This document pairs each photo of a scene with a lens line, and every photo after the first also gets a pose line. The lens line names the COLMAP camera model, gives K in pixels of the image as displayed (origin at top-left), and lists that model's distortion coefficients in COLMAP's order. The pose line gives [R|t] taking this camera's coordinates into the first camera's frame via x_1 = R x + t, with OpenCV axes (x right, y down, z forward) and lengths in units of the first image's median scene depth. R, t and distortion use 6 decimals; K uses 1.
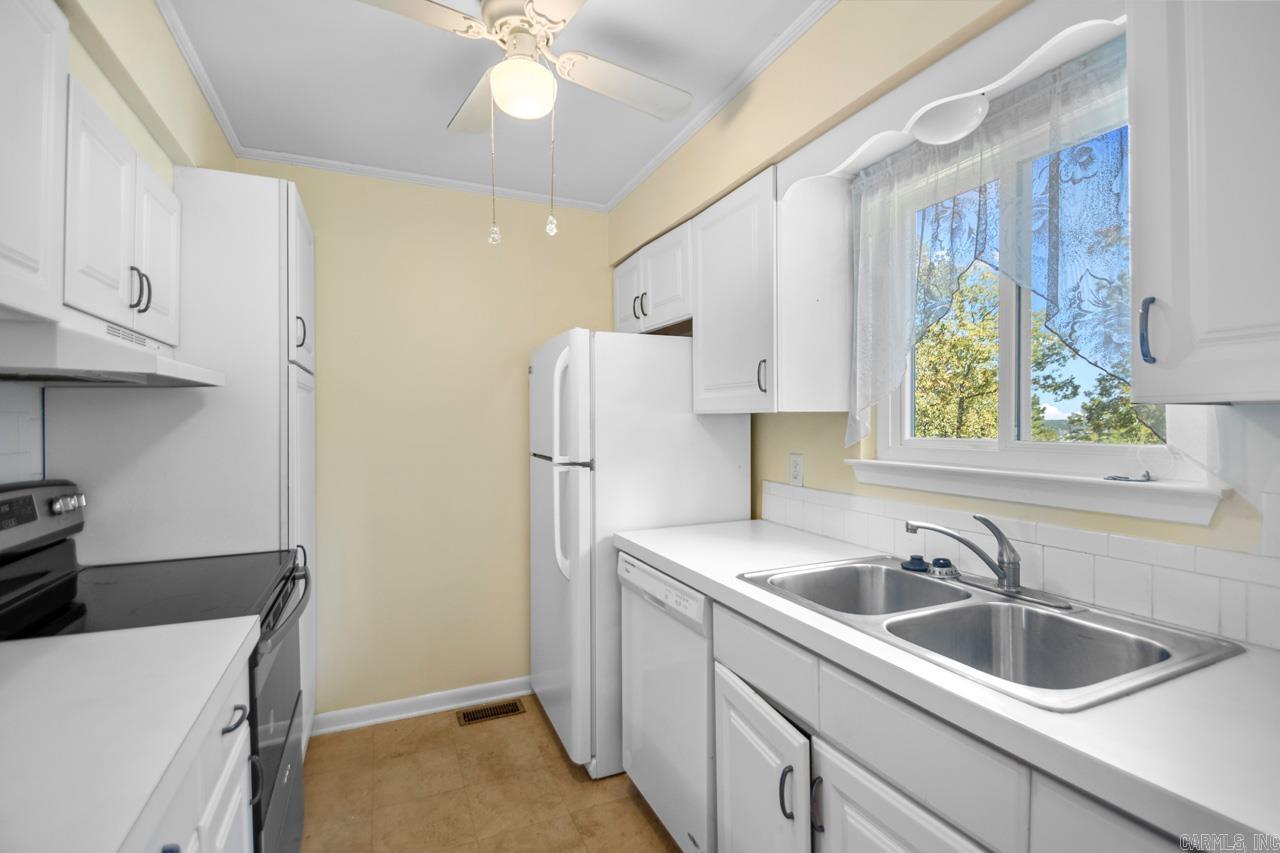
lens RADIAL K [[602.3, 0, 637.6], [0, 602.3, 424.7], [0, 0, 1]] dist [0.010627, -0.011464]
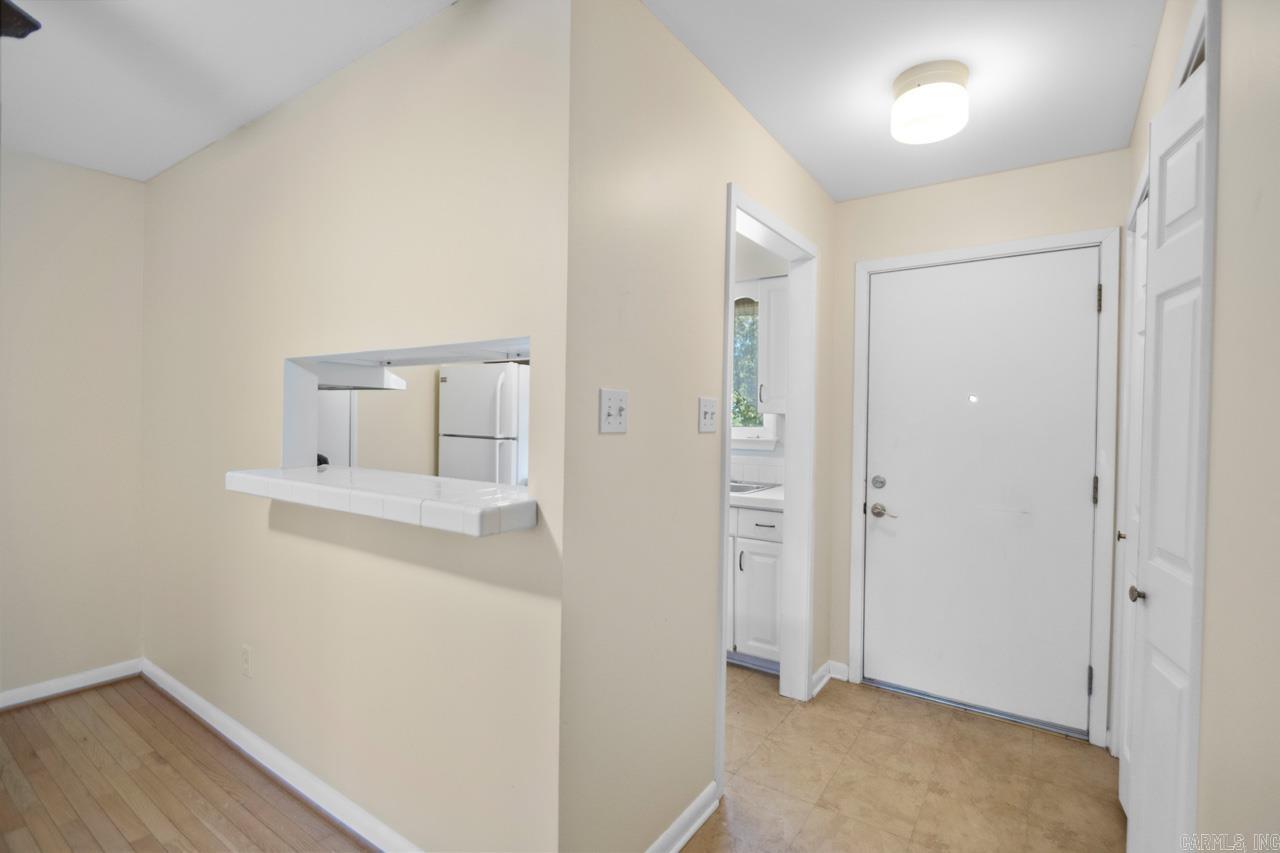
lens RADIAL K [[602.3, 0, 644.9], [0, 602.3, 424.7], [0, 0, 1]] dist [0.010627, -0.011464]
pose [[0.860127, 0.012497, 0.509927, -0.665553], [-0.018628, 0.999803, 0.006918, 0.004957], [-0.509740, -0.015449, 0.860190, -0.732746]]
